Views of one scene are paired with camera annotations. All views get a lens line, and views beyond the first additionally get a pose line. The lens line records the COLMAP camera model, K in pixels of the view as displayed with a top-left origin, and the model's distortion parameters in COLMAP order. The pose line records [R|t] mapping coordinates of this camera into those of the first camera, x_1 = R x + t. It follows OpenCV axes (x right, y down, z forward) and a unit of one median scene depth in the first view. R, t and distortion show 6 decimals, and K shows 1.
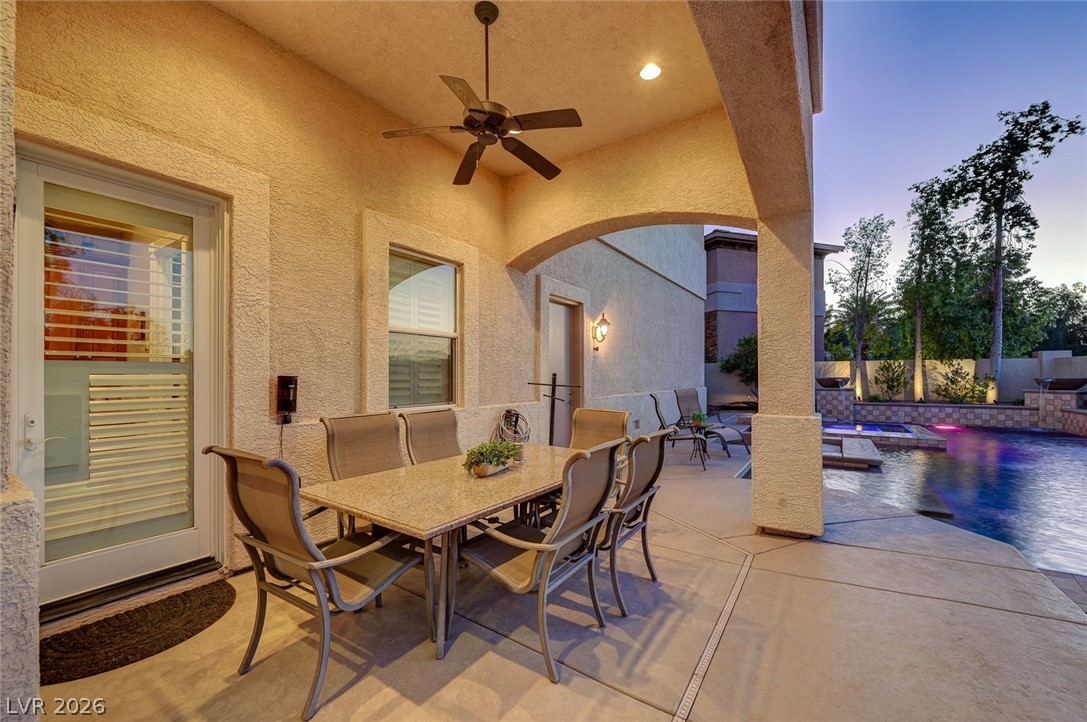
lens RADIAL K [[430.6, 0, 547.5], [0, 430.6, 369.2], [0, 0, 1]] dist [0.001545, -0.000151]
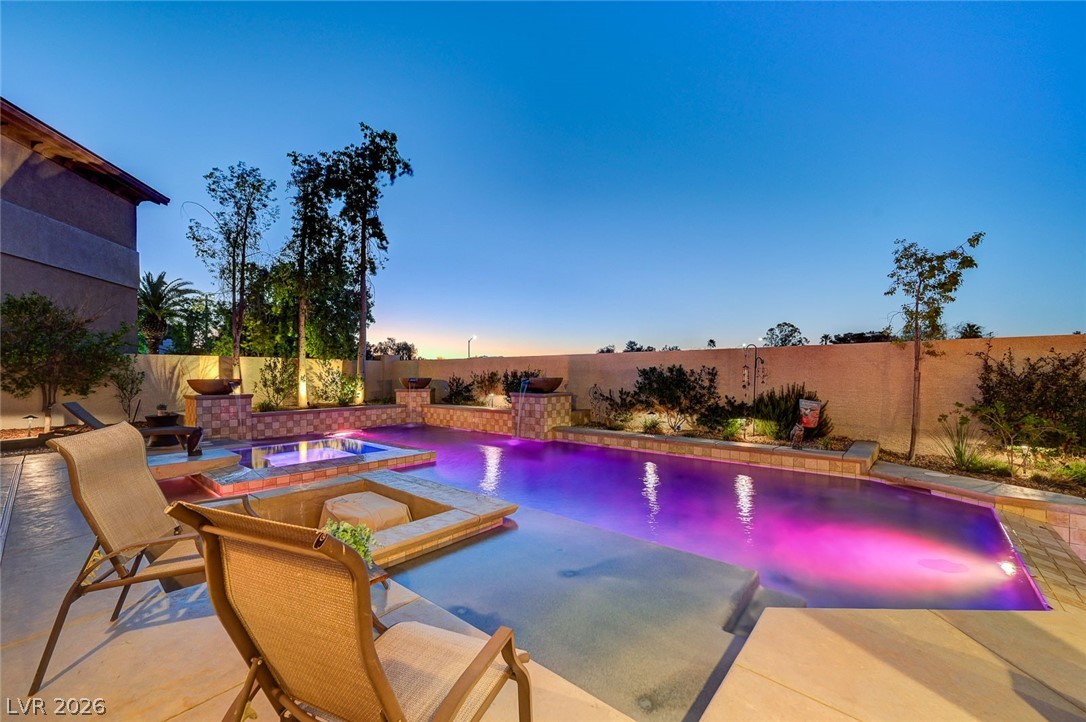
lens RADIAL K [[433.5, 0, 543.8], [0, 433.5, 380.5], [0, 0, 1]] dist [-0.001709, -0.000014]
pose [[0.124058, -0.011722, 0.992206, 0.063966], [-0.012921, 0.999826, 0.013428, 0.005870], [-0.992191, -0.014486, 0.123885, 0.441303]]
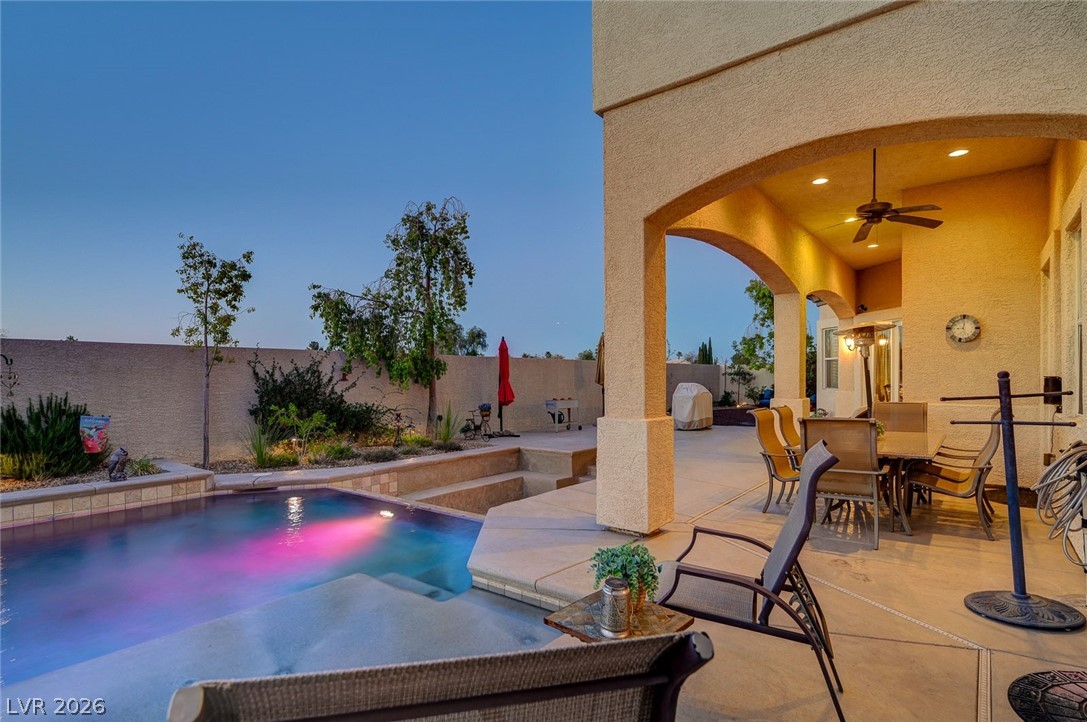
lens RADIAL K [[552.8, 0, 545.7], [0, 552.8, 377.4], [0, 0, 1]] dist [0.000335, 0.000006]
pose [[-0.996766, 0.008947, 0.079853, 0.192610], [0.007584, 0.999821, -0.017354, 0.010057], [-0.079994, -0.016693, -0.996656, 0.664082]]
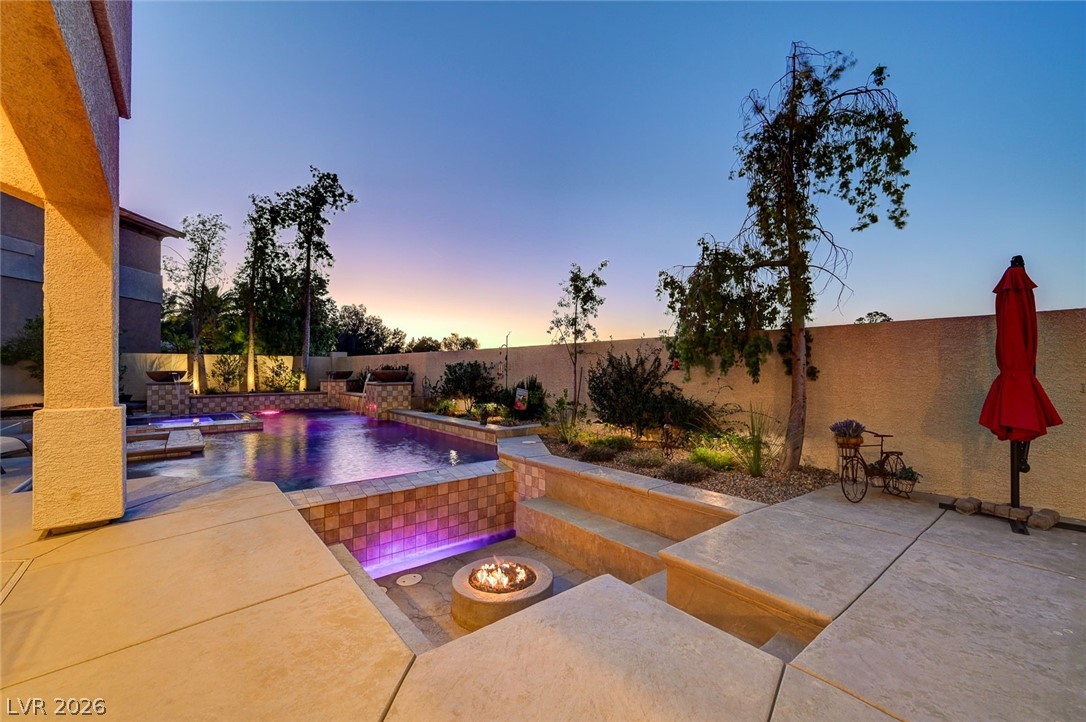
lens RADIAL K [[444.9, 0, 549.7], [0, 444.9, 371.2], [0, 0, 1]] dist [-0.002196, 0.000054]
pose [[0.286678, -0.002638, 0.958023, -0.031714], [-0.015976, 0.999844, 0.007534, -0.001053], [-0.957894, -0.017465, 0.286591, -0.088246]]
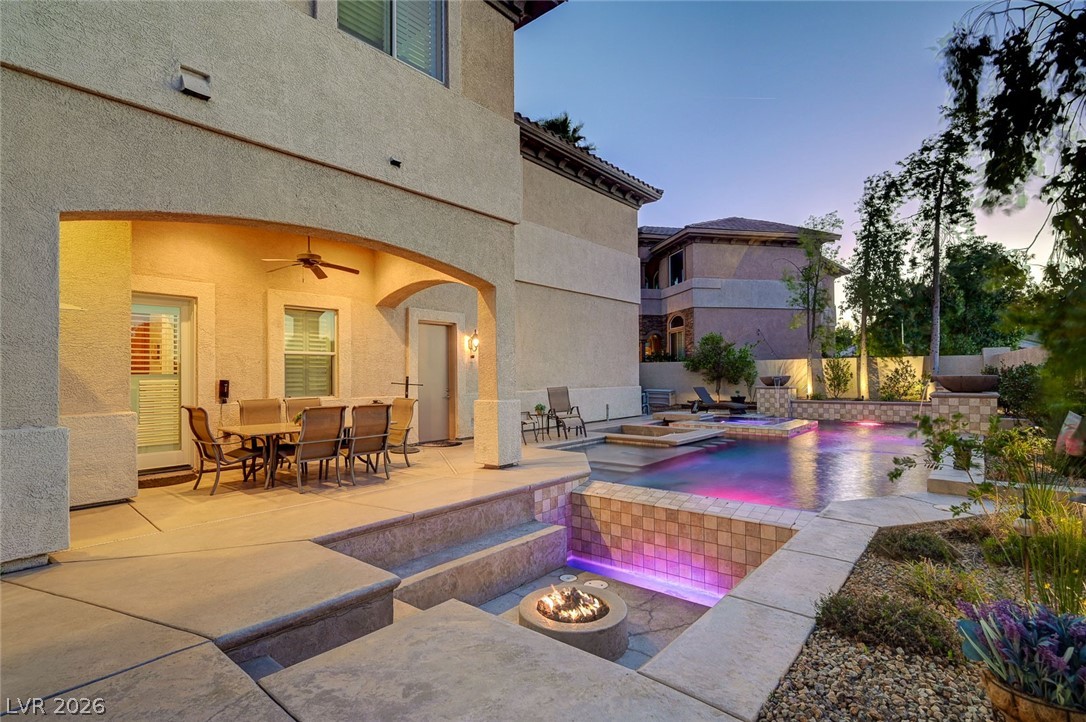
lens RADIAL K [[524.4, 0, 544.8], [0, 524.4, 362.7], [0, 0, 1]] dist [0.000763, 0.000479]
pose [[0.993694, -0.010308, -0.111649, 0.280582], [0.009446, 0.999921, -0.008247, -0.007458], [0.111725, 0.007141, 0.993713, -0.308221]]
